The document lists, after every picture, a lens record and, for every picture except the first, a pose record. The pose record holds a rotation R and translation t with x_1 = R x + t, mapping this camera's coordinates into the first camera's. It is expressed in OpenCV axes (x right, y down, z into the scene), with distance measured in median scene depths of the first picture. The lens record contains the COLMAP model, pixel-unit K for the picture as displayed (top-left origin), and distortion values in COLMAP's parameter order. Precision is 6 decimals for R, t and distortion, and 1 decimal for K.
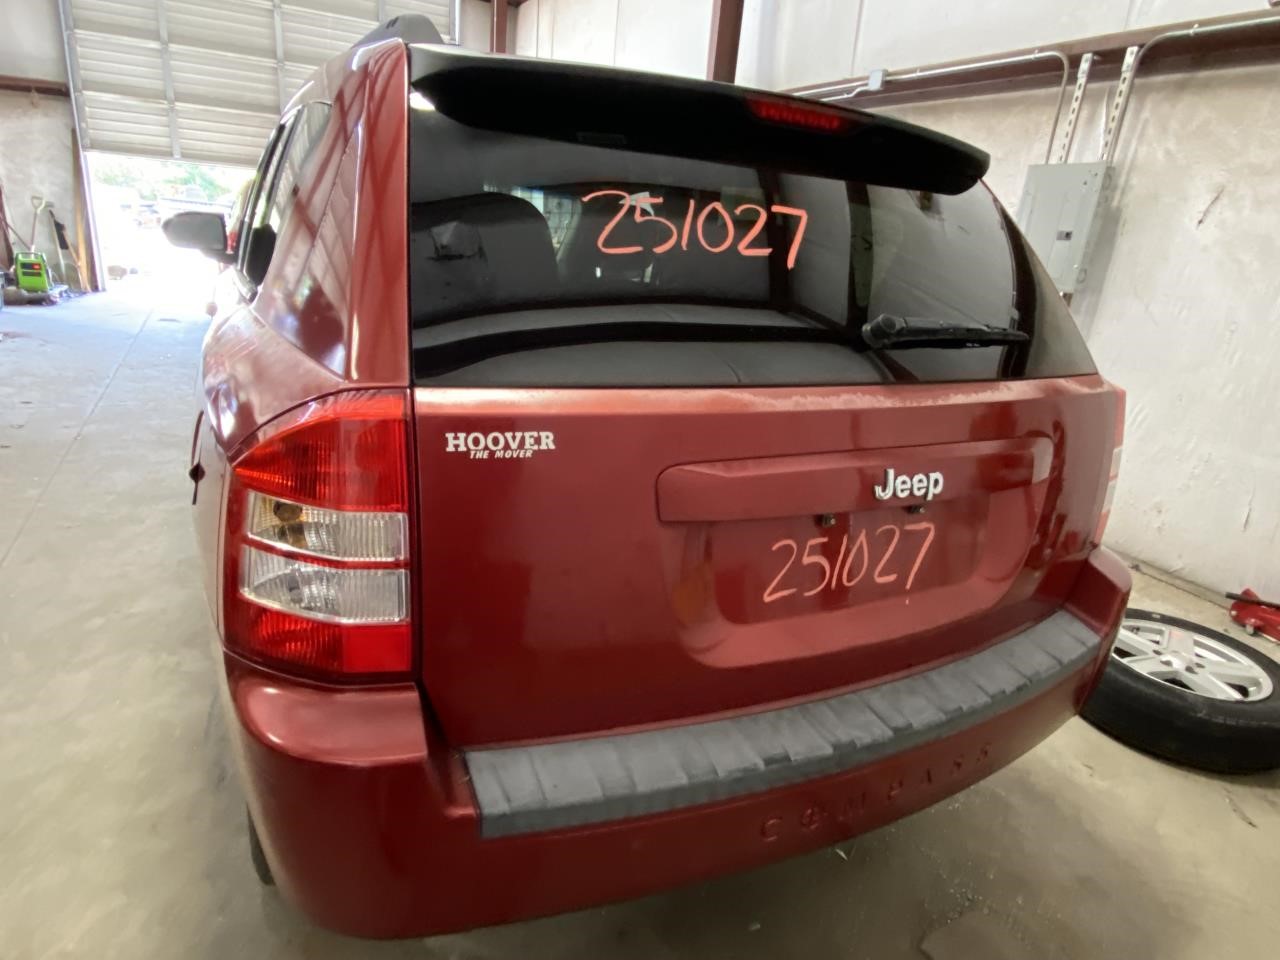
lens RADIAL K [[749.4, 0, 644.1], [0, 749.4, 484.6], [0, 0, 1]] dist [0.001200, -0.000003]
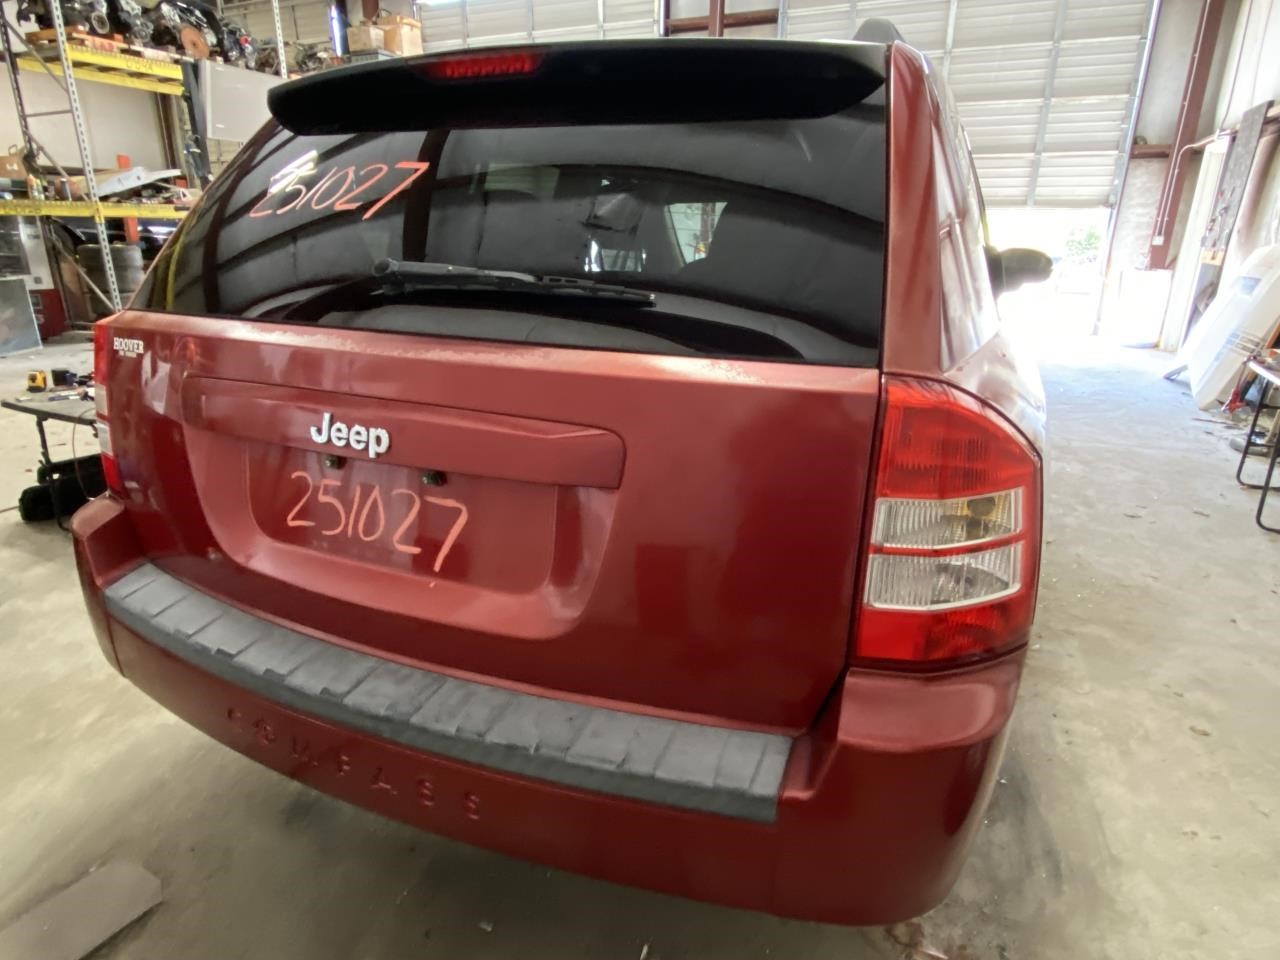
lens RADIAL K [[749.4, 0, 644.1], [0, 749.4, 475.4], [0, 0, 1]] dist [0.001200, -0.000003]
pose [[0.655329, 0.170325, -0.735889, 1.265296], [-0.211205, 0.976704, 0.037979, -0.062588], [0.725214, 0.130535, 0.676036, 0.624079]]
